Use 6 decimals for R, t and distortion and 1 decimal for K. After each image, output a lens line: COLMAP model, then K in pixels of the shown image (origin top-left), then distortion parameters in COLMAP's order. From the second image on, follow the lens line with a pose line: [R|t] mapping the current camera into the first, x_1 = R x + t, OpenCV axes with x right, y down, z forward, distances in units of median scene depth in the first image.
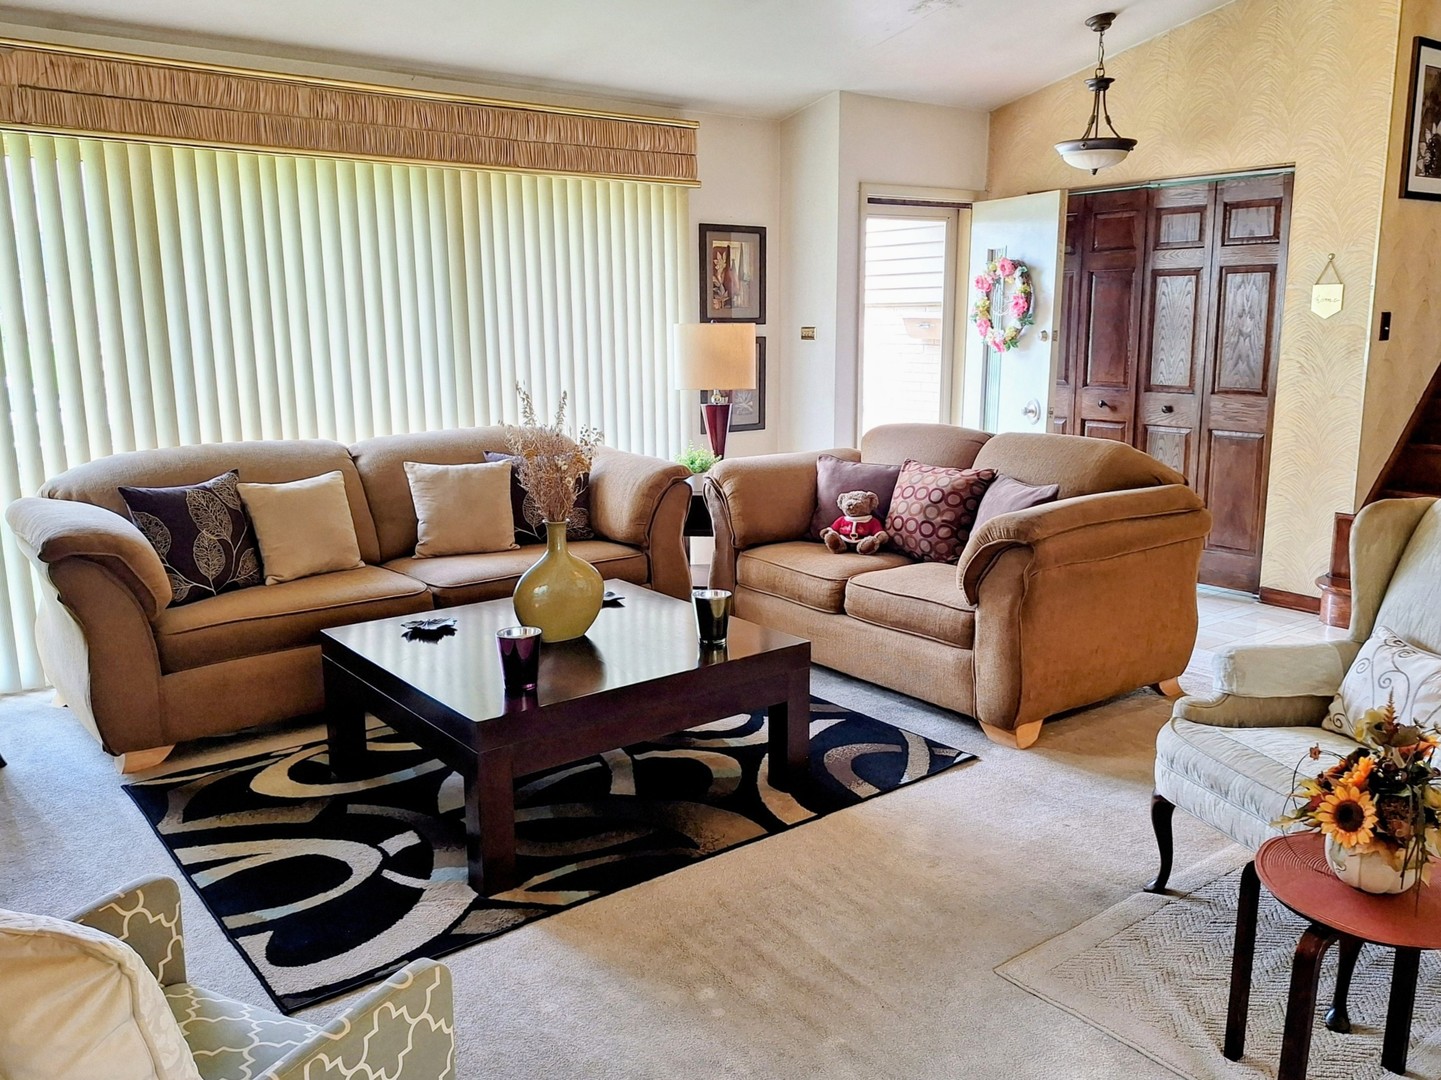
lens RADIAL K [[1128.4, 0, 737.5], [0, 1128.4, 537.0], [0, 0, 1]] dist [0.117251, -0.152125]
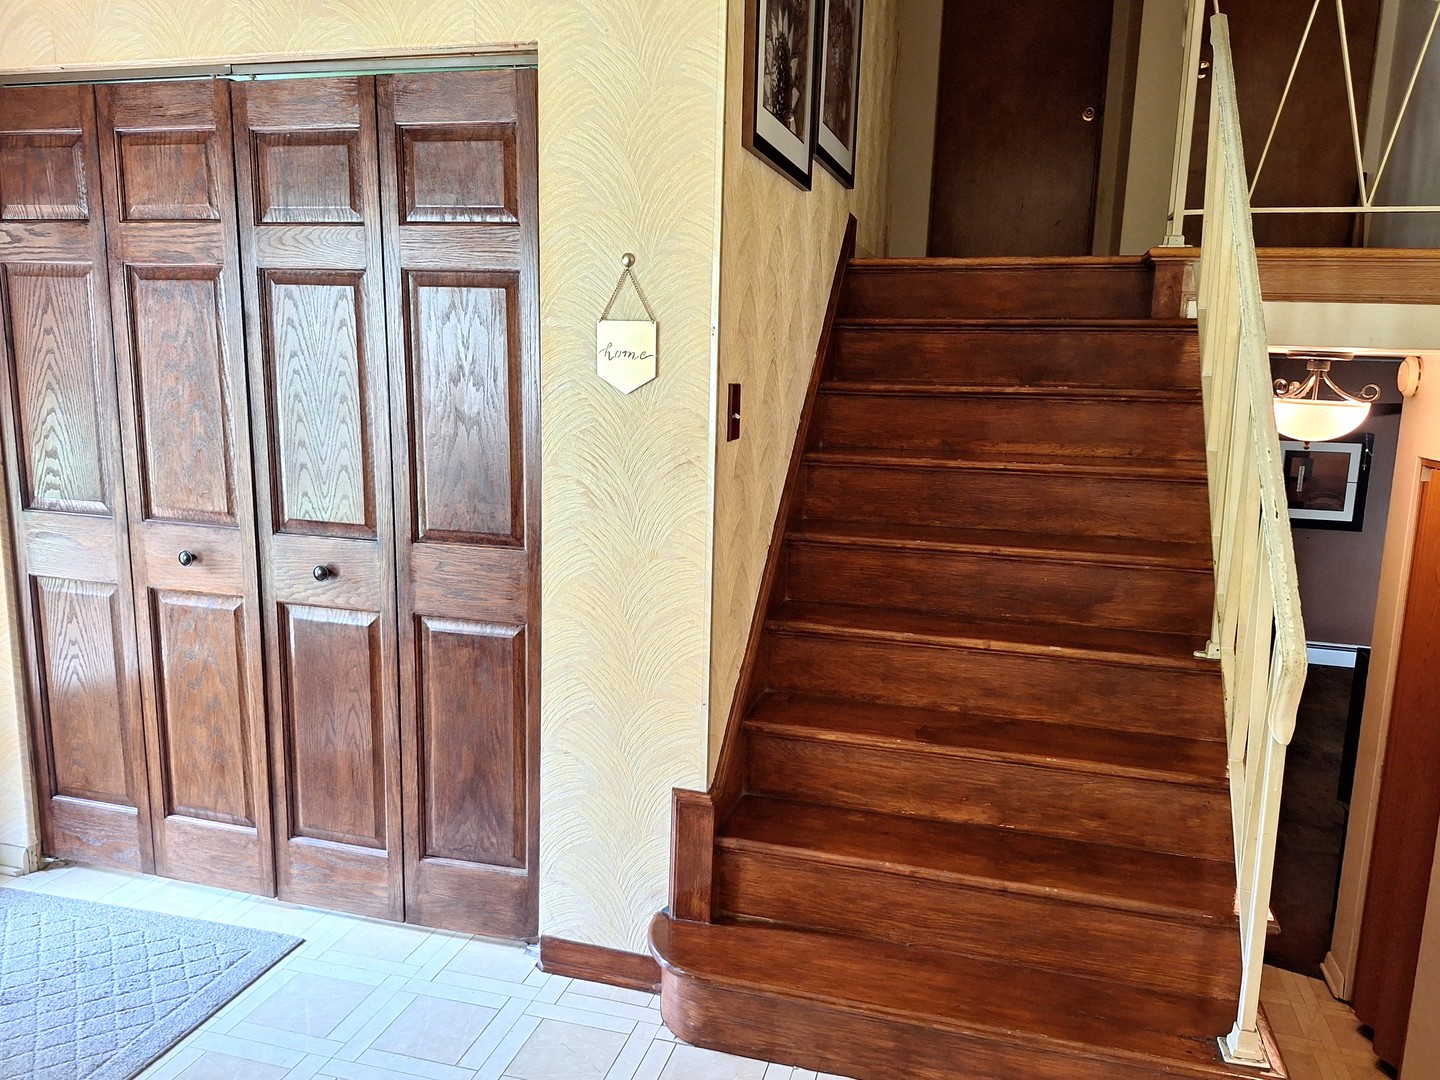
lens RADIAL K [[1127.6, 0, 737.0], [0, 1127.6, 537.0], [0, 0, 1]] dist [0.117251, -0.152125]
pose [[0.797170, -0.063992, 0.600353, 0.246381], [0.086114, 0.996252, -0.008155, -0.114404], [-0.597581, 0.058199, 0.799693, 0.563513]]
